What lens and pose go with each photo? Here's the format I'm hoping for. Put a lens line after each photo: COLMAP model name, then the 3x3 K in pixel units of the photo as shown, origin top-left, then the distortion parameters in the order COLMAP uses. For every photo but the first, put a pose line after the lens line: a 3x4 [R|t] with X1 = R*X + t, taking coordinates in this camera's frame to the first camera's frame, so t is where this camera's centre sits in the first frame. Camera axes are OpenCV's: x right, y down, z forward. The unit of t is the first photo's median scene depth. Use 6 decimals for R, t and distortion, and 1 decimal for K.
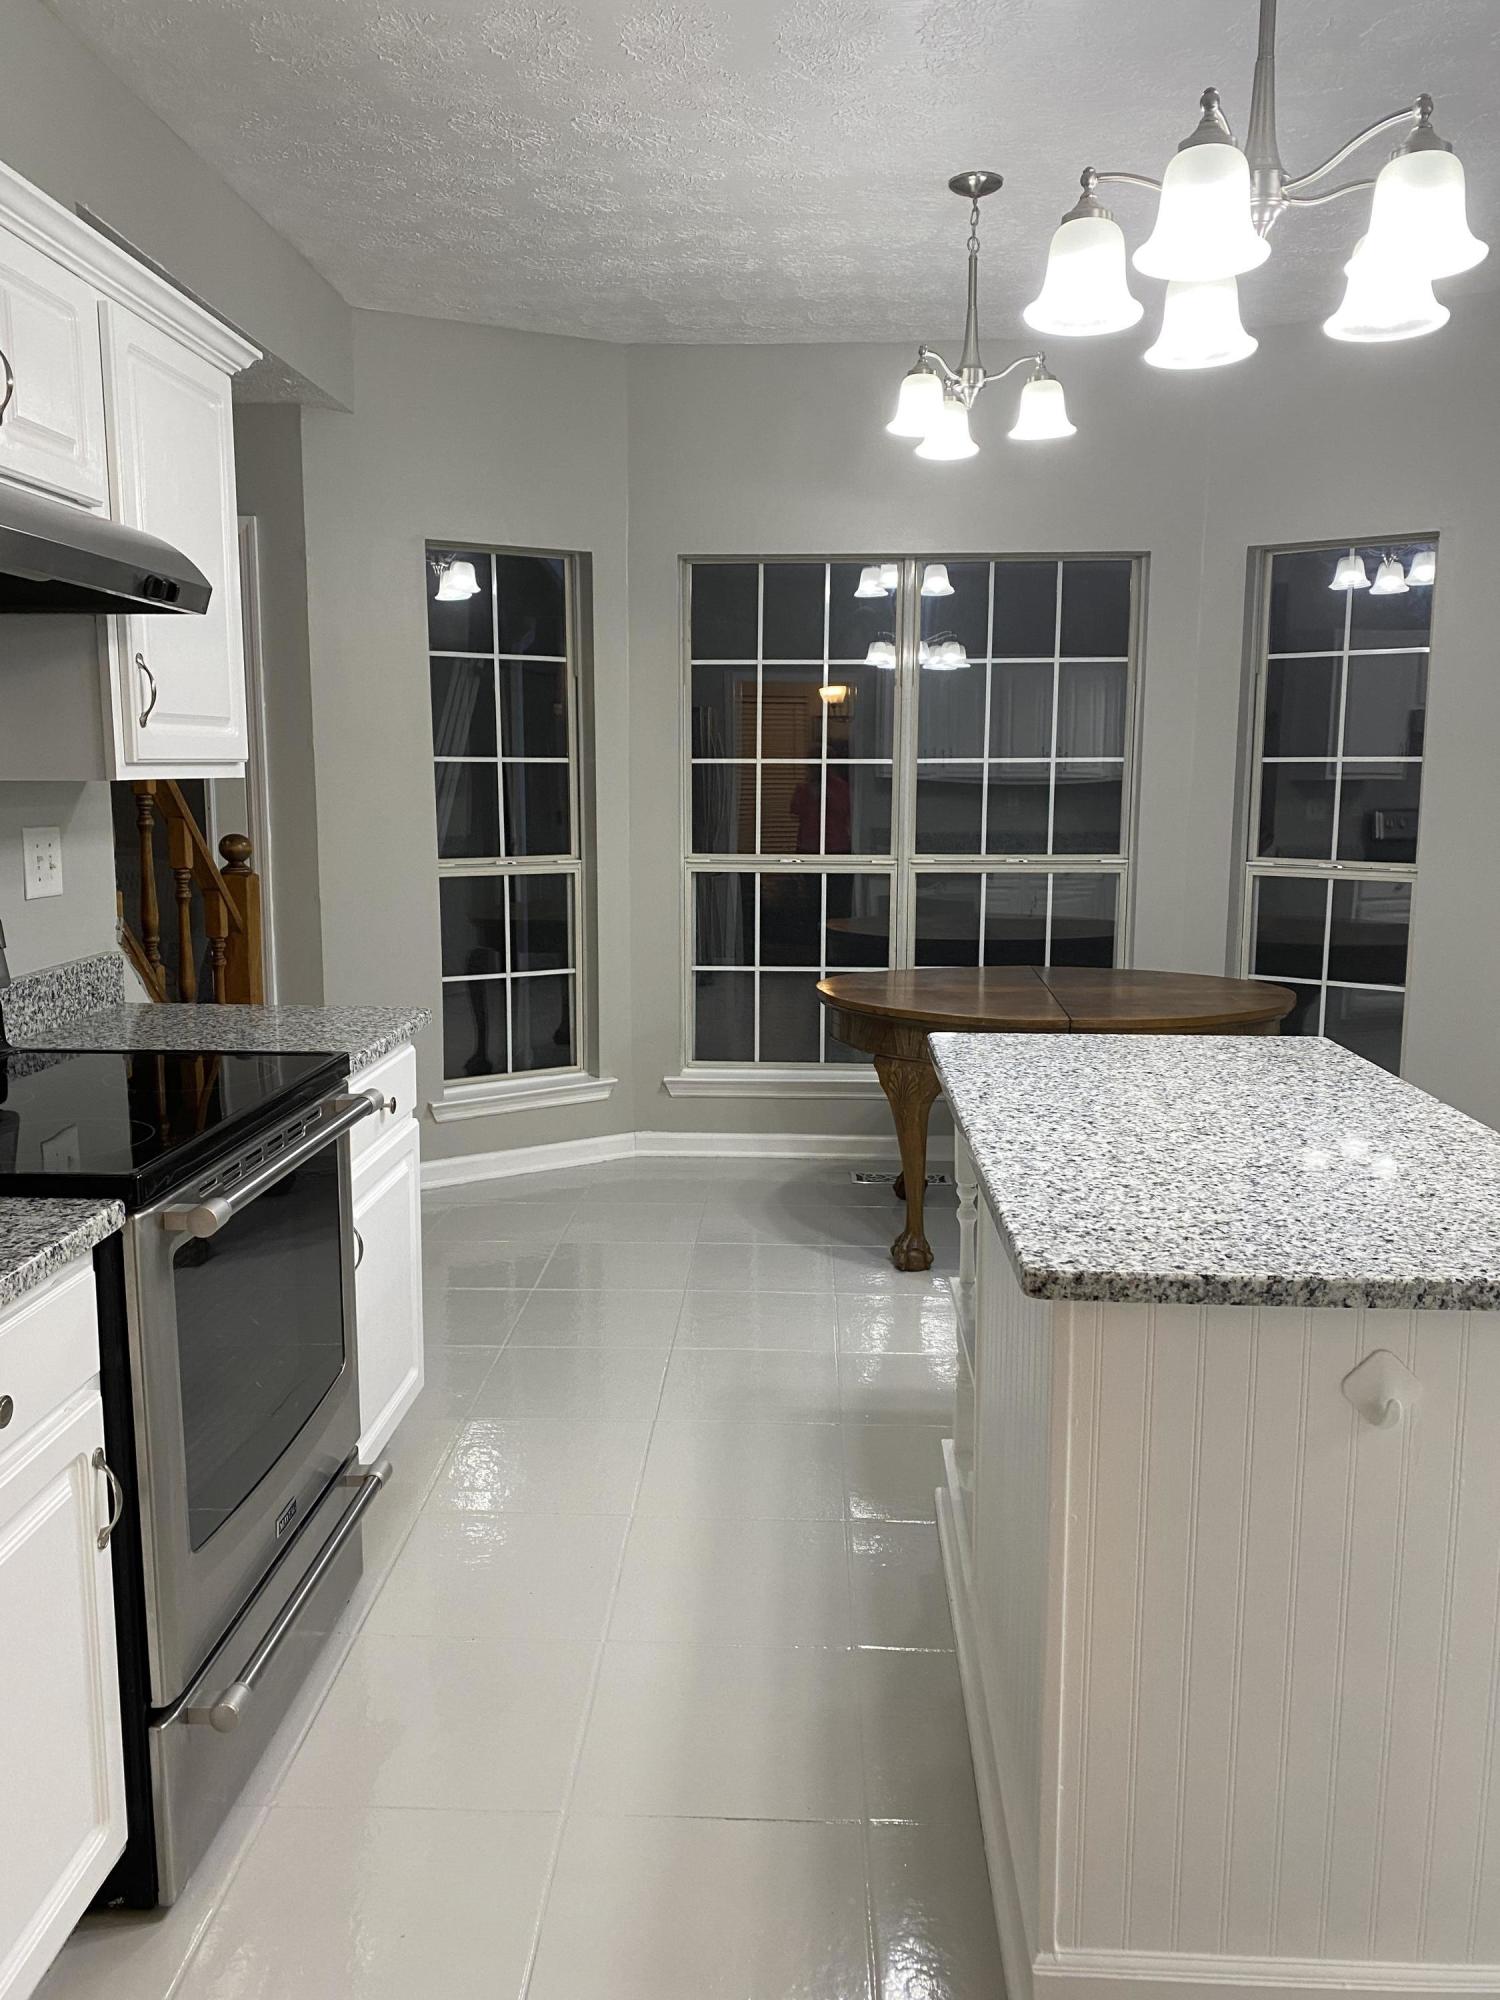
lens RADIAL K [[1510.4, 0, 743.8], [0, 1510.4, 998.0], [0, 0, 1]] dist [0.046132, -0.055432]
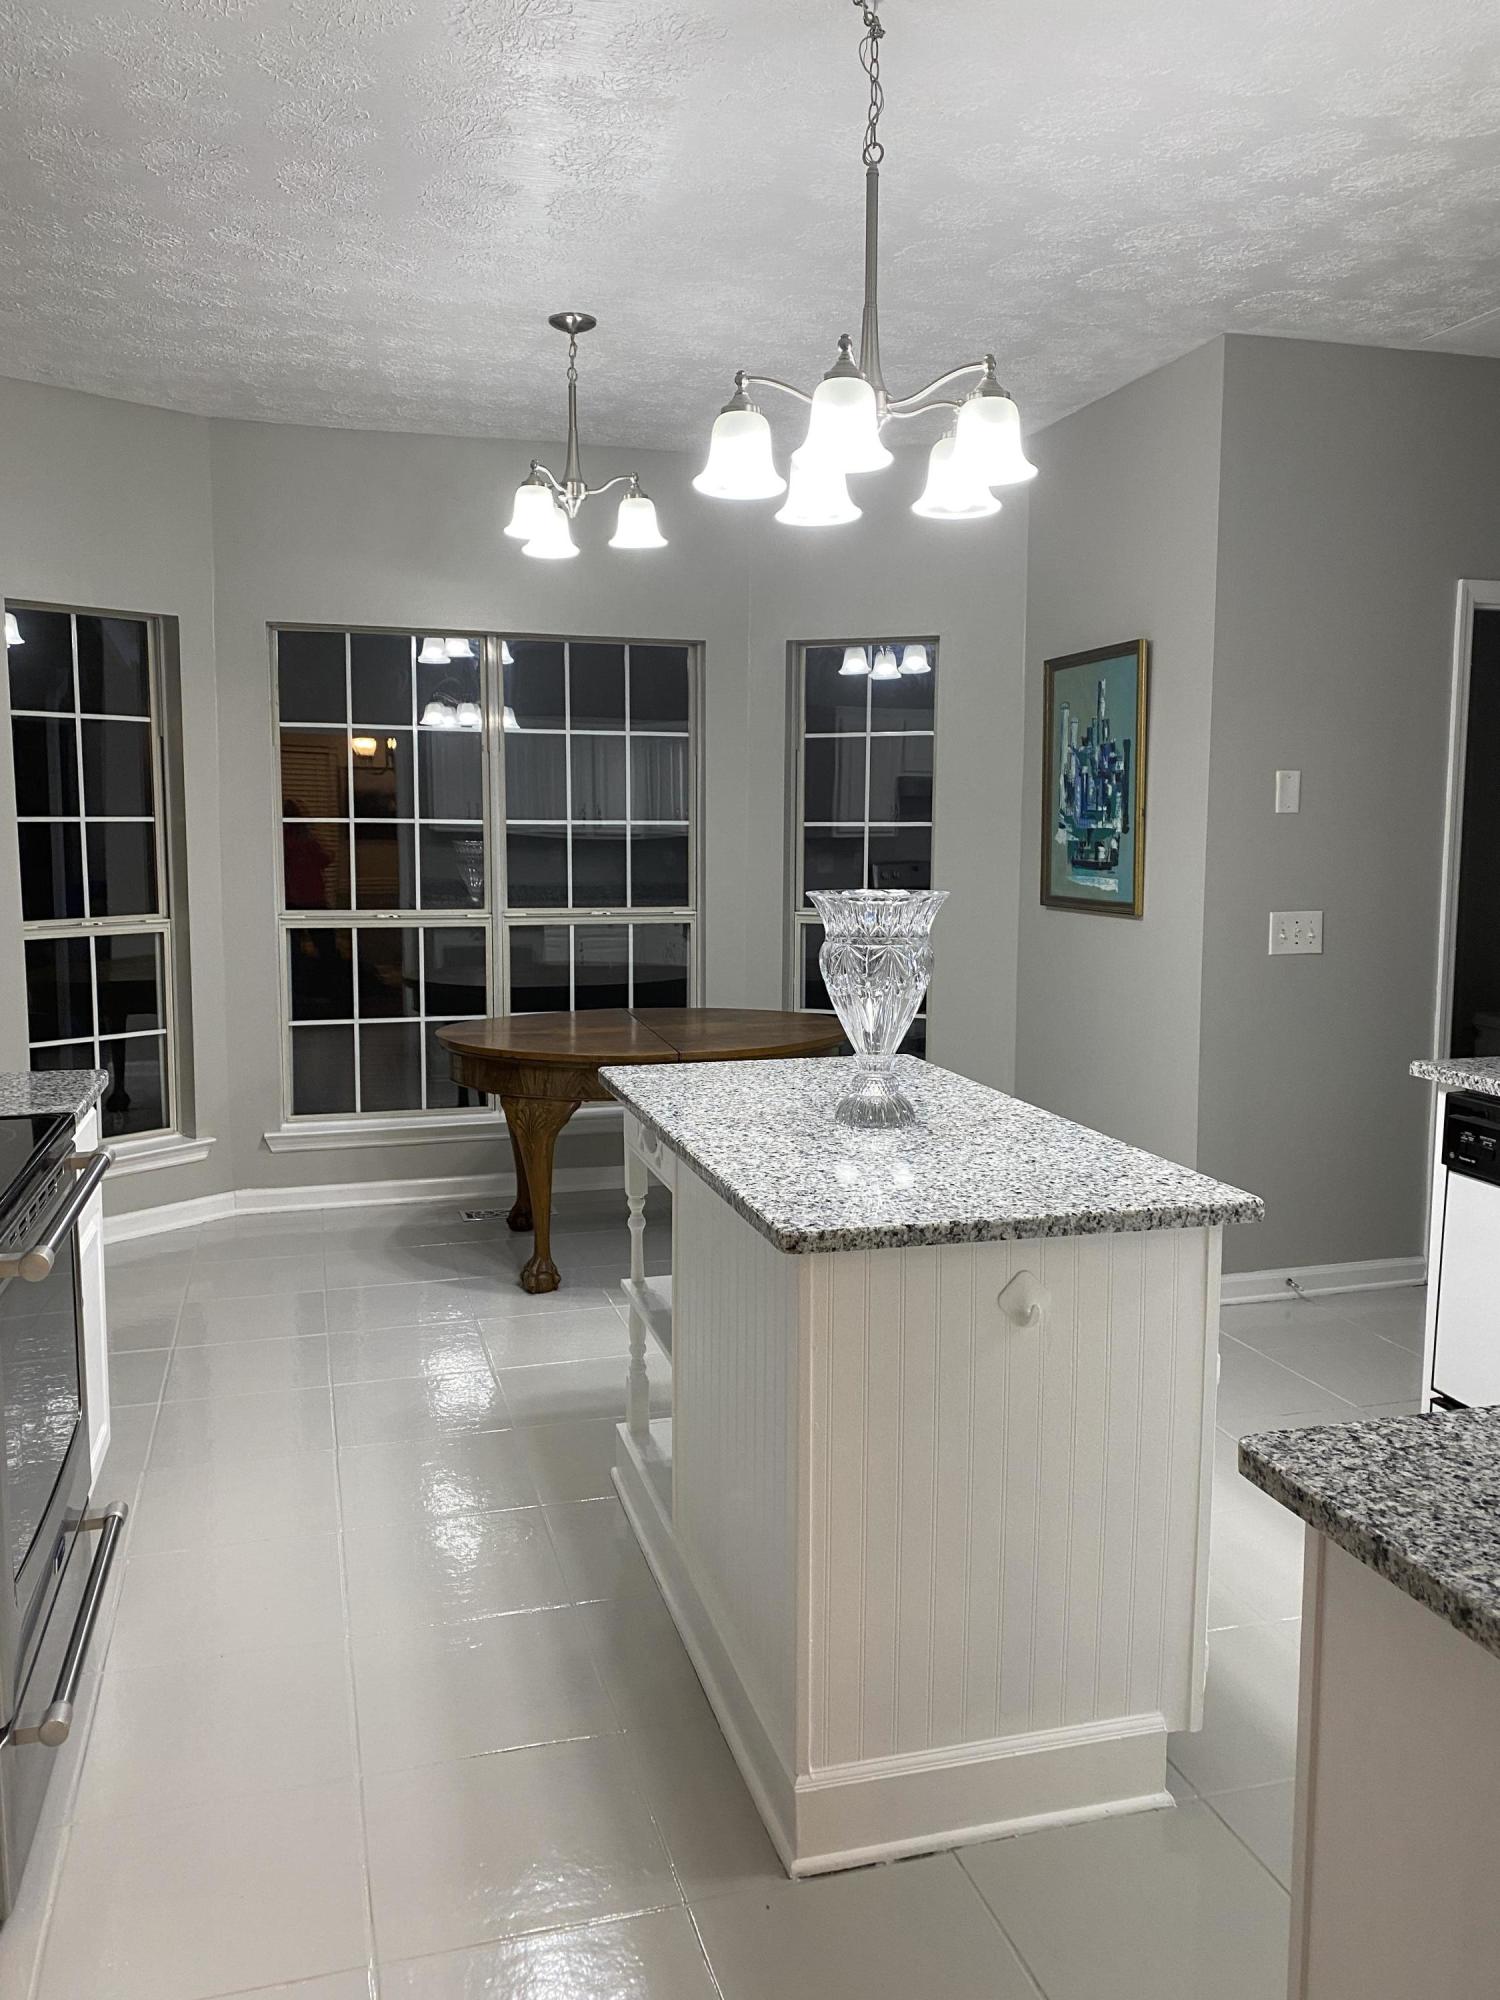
lens RADIAL K [[1510.4, 0, 743.8], [0, 1510.4, 998.0], [0, 0, 1]] dist [0.046132, -0.055432]
pose [[0.946861, -0.035765, 0.319648, -0.090350], [0.045982, 0.998642, -0.024471, 0.002648], [-0.318339, 0.037869, 0.947220, -0.082183]]
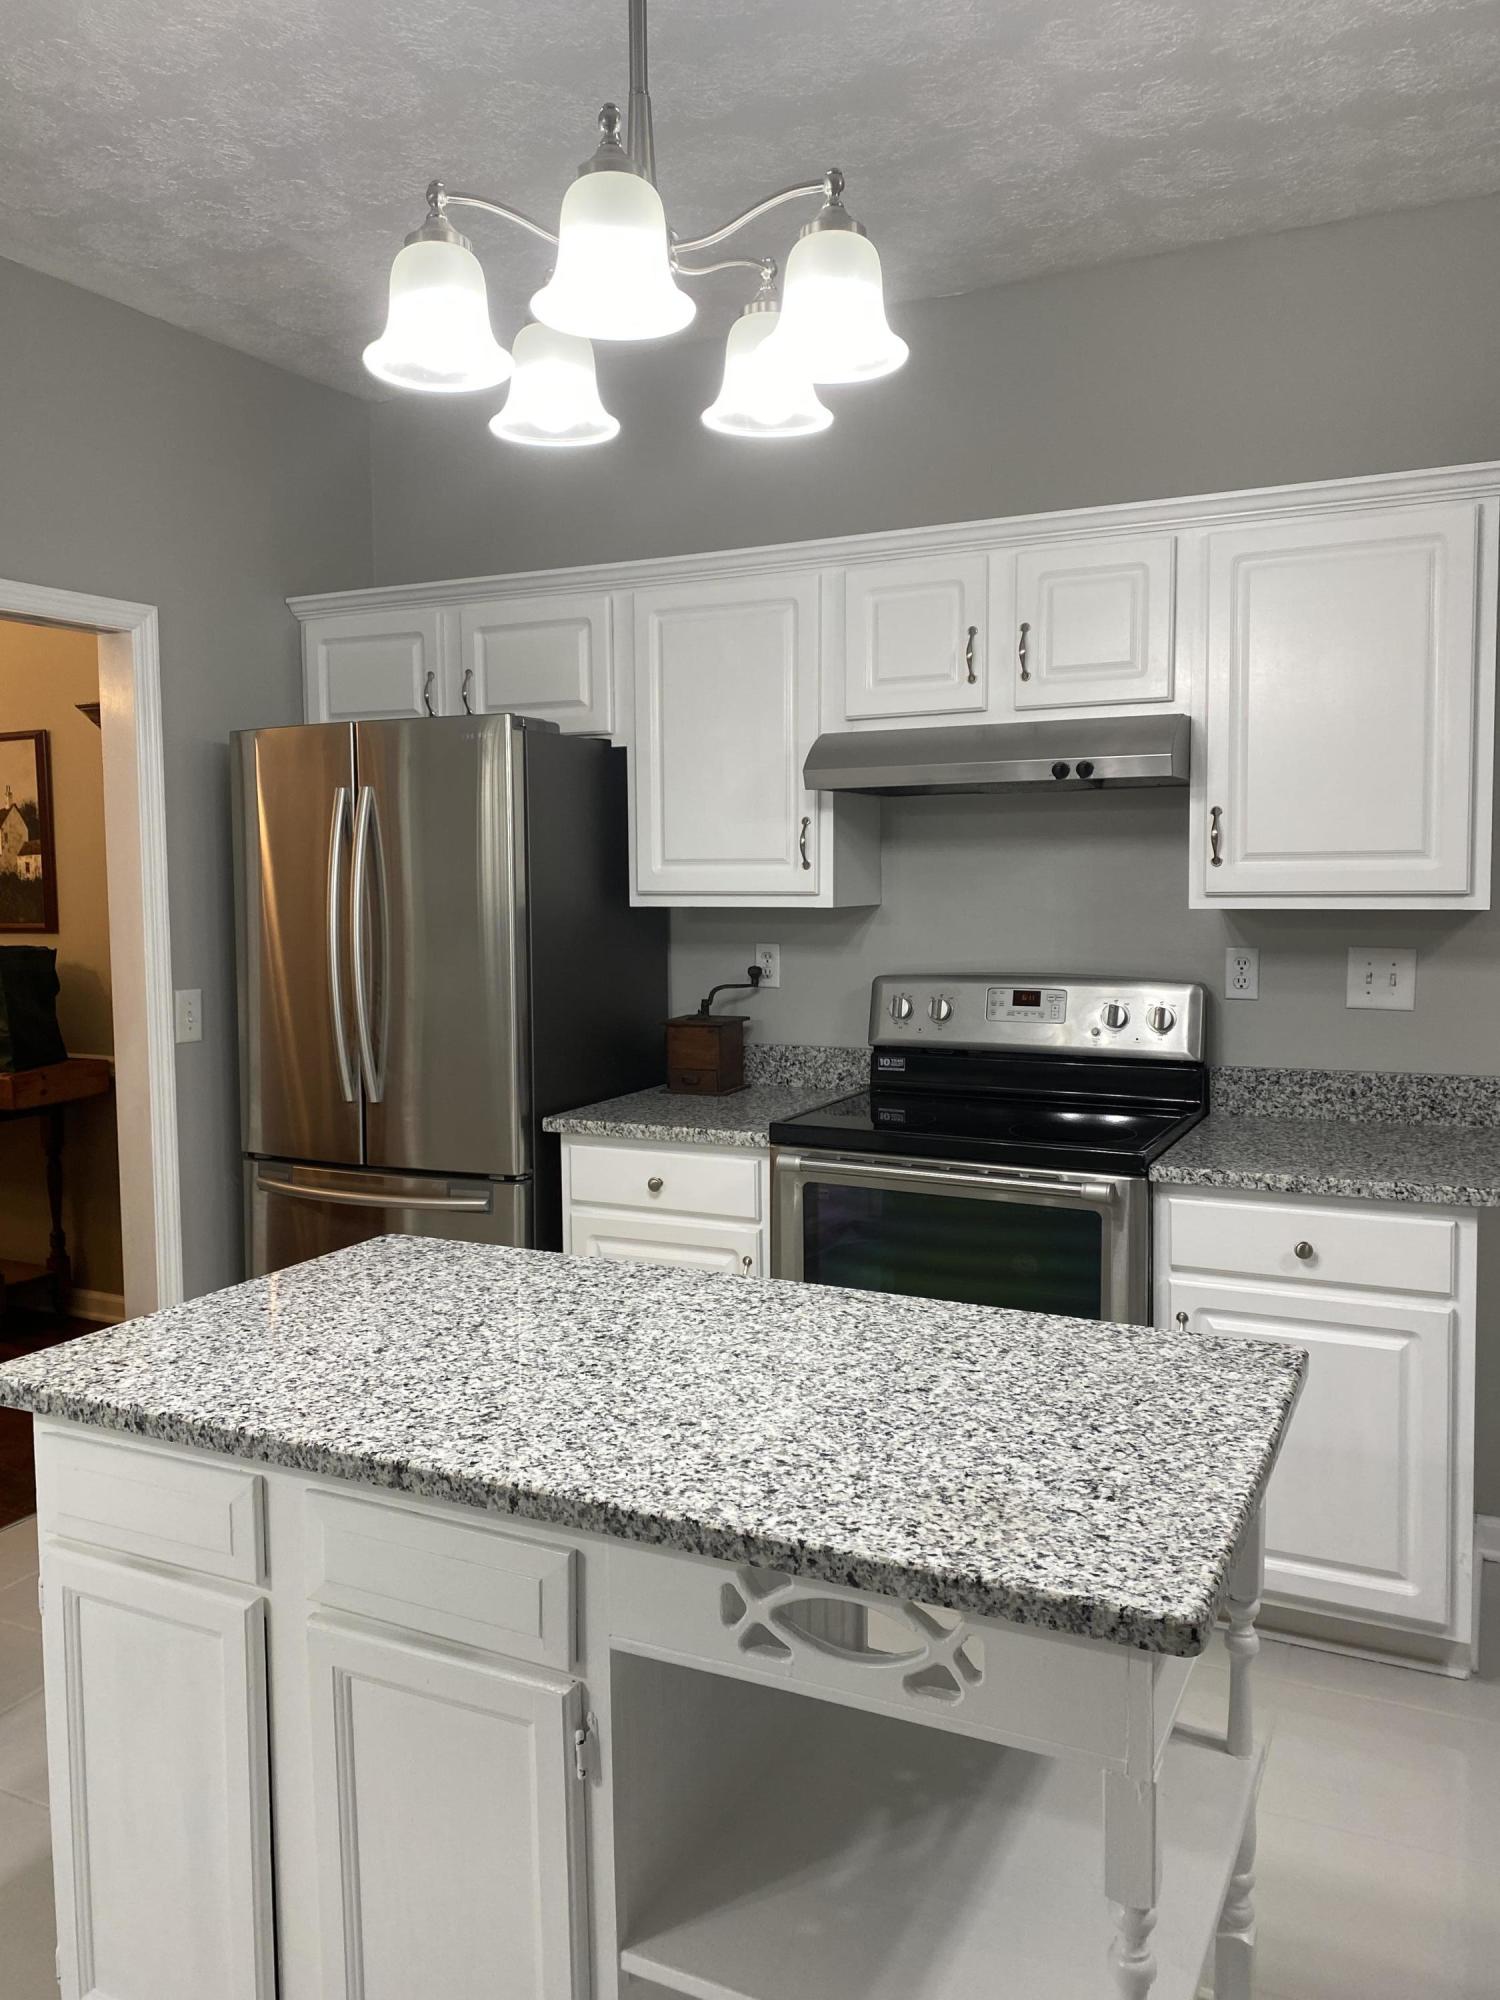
lens RADIAL K [[1510.4, 0, 743.8], [0, 1510.4, 998.0], [0, 0, 1]] dist [0.046132, -0.055432]
pose [[-0.393233, 0.081089, -0.915856, 0.517264], [-0.133255, 0.980560, 0.144032, -0.117584], [0.909731, 0.178681, -0.374783, 0.667262]]
